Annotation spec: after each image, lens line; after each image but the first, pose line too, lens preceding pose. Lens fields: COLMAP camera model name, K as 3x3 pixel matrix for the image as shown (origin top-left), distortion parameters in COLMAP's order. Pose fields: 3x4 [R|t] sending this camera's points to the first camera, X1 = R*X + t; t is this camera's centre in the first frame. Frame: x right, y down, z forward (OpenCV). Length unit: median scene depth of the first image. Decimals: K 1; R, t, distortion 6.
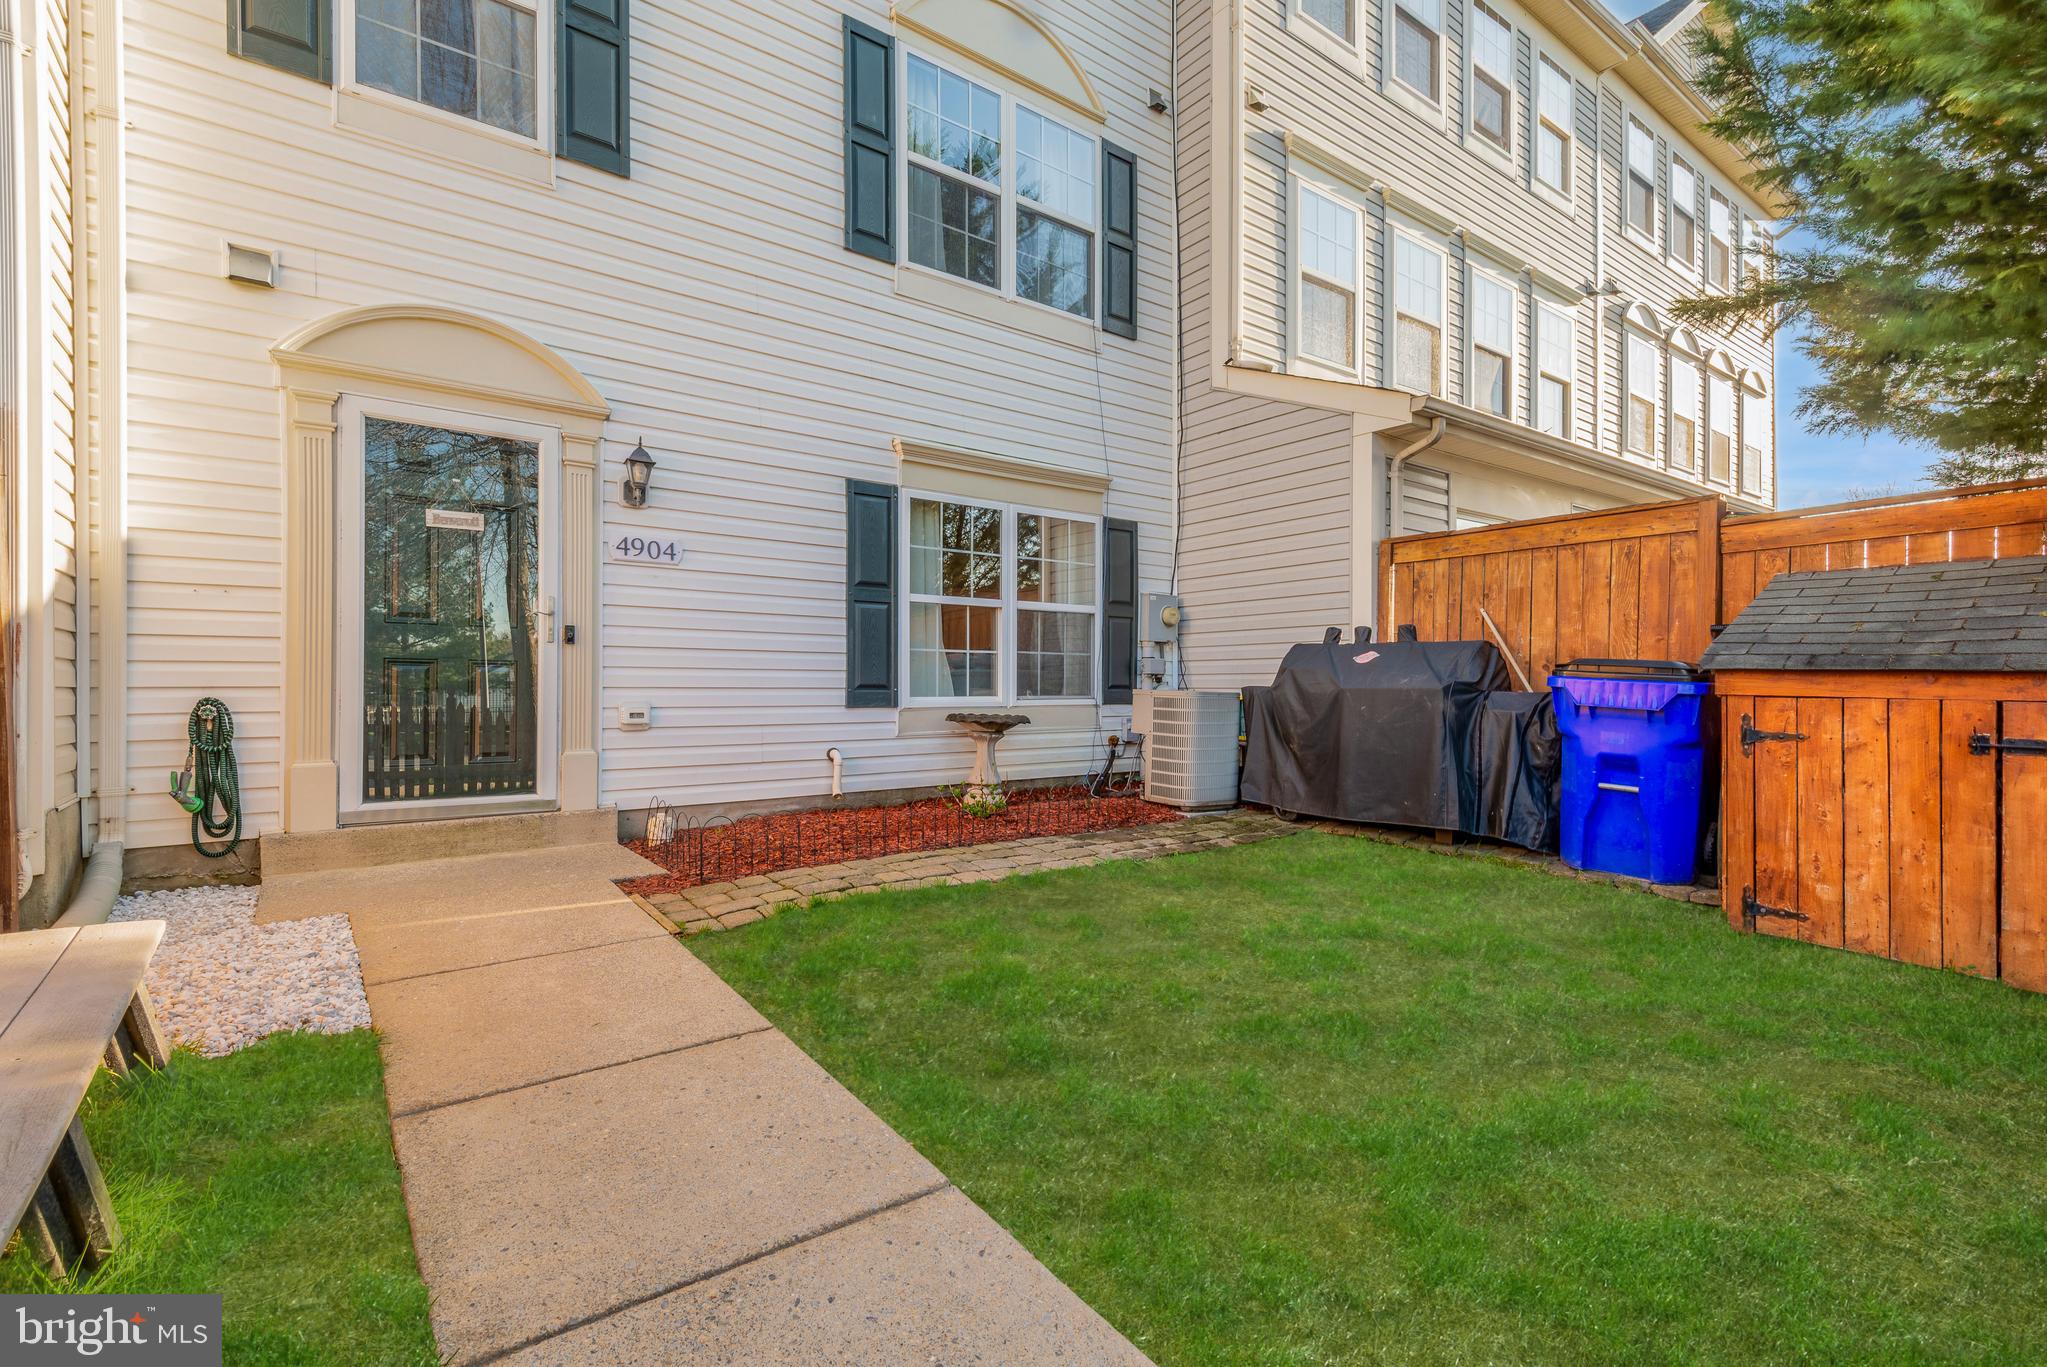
lens RADIAL K [[928.8, 0, 1013.4], [0, 928.8, 676.3], [0, 0, 1]] dist [0.029116, -0.013629]
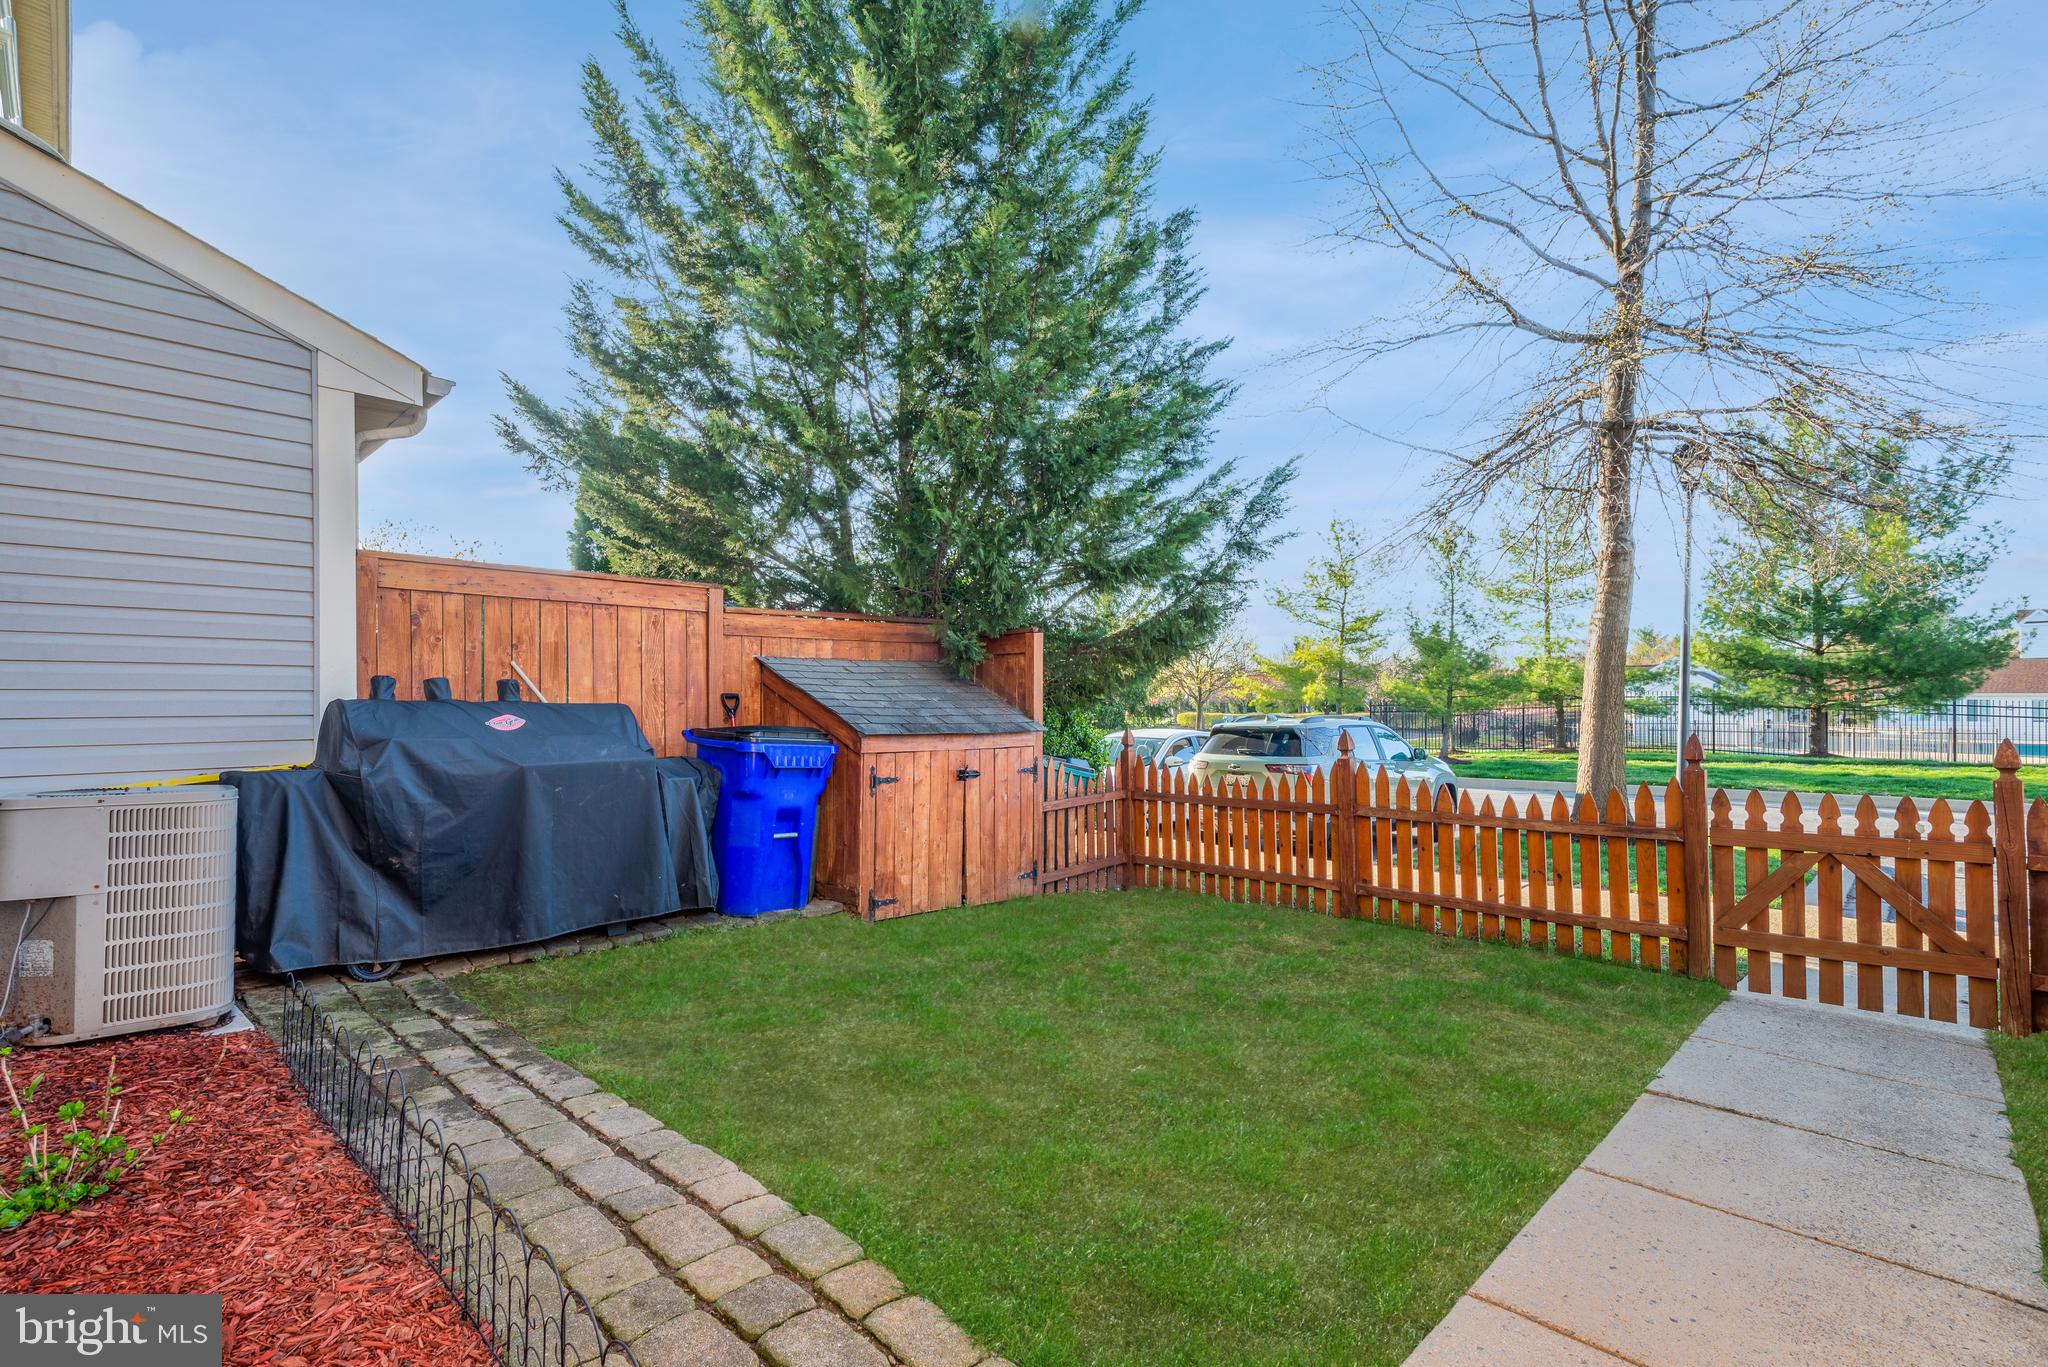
lens RADIAL K [[929.2, 0, 1047.2], [0, 929.2, 695.1], [0, 0, 1]] dist [0.029116, -0.013629]
pose [[-0.167541, 0.006851, 0.985841, -0.642573], [-0.006264, 0.999948, -0.008014, -0.057025], [-0.985845, -0.007518, -0.167489, 1.003881]]
